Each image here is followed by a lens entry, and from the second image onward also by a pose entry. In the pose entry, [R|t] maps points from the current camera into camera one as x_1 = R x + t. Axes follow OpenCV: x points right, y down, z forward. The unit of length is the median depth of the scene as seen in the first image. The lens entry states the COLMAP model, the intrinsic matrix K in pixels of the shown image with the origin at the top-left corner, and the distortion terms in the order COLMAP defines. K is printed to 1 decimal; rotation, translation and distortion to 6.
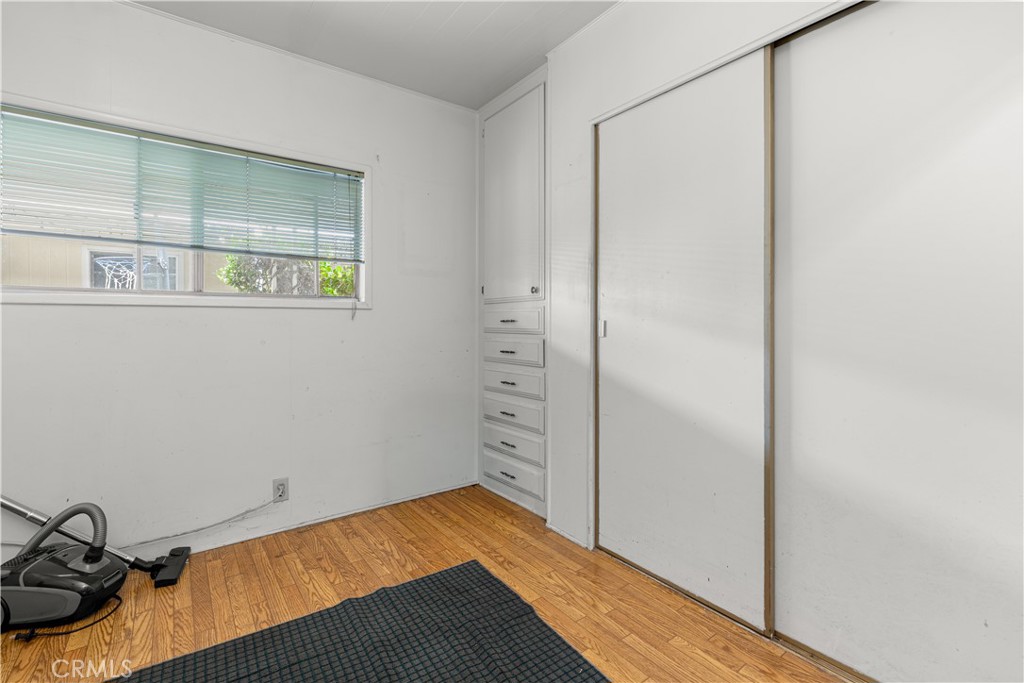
lens RADIAL K [[441.4, 0, 527.1], [0, 441.4, 320.2], [0, 0, 1]] dist [0.000634, -0.000223]
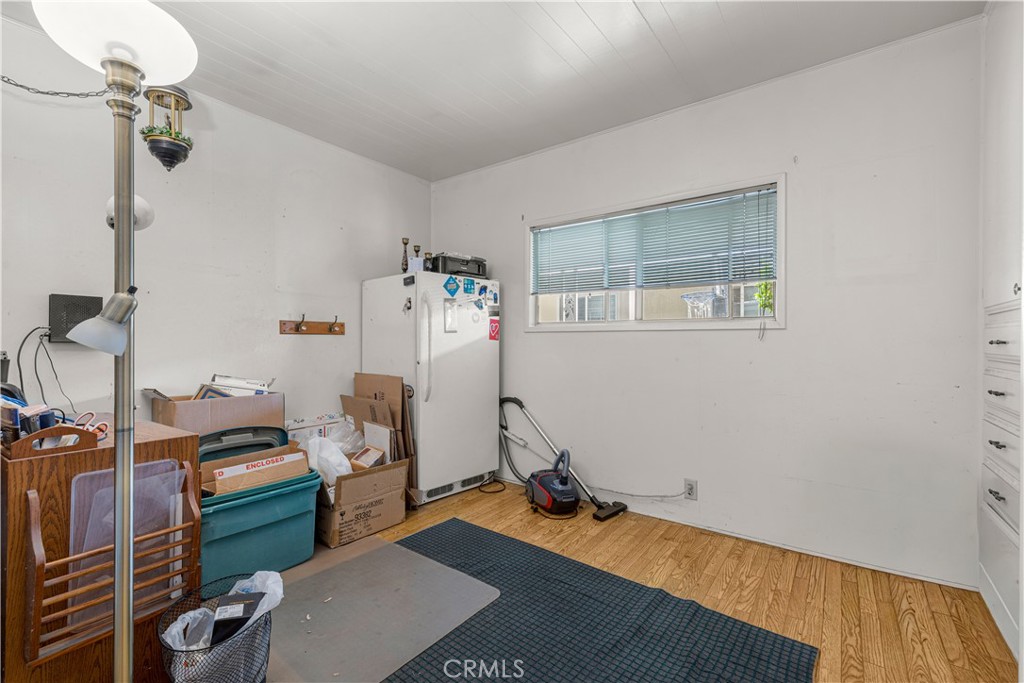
lens RADIAL K [[441.4, 0, 513.3], [0, 441.4, 340.7], [0, 0, 1]] dist [0.000634, -0.000223]
pose [[0.307003, 0.000238, -0.951708, 0.455871], [-0.000459, 1.000000, 0.000102, -0.000465], [0.951708, 0.000406, 0.307003, 0.247431]]
